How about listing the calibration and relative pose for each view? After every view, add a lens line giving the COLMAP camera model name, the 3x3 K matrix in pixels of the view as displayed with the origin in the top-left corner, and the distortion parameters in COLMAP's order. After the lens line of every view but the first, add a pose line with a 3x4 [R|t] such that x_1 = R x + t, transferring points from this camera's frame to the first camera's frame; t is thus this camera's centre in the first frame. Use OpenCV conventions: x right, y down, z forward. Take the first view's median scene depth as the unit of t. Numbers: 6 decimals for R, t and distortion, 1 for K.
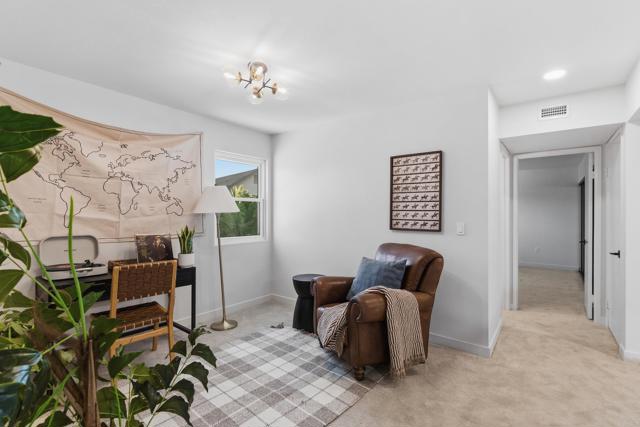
lens RADIAL K [[294.7, 0, 320.8], [0, 294.7, 214.5], [0, 0, 1]] dist [0.000449, -0.000023]
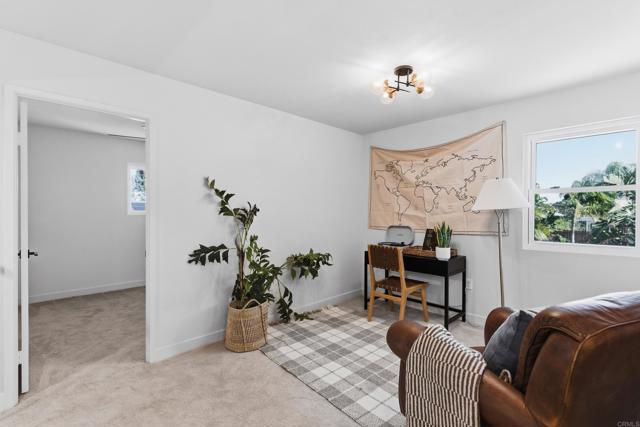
lens RADIAL K [[294.7, 0, 320.5], [0, 294.7, 213.3], [0, 0, 1]] dist [0.000449, -0.000023]
pose [[-0.127816, -0.005512, -0.991783, 0.689011], [-0.002907, 0.999982, -0.005183, 0.012188], [0.991794, 0.002220, -0.127830, 0.685134]]
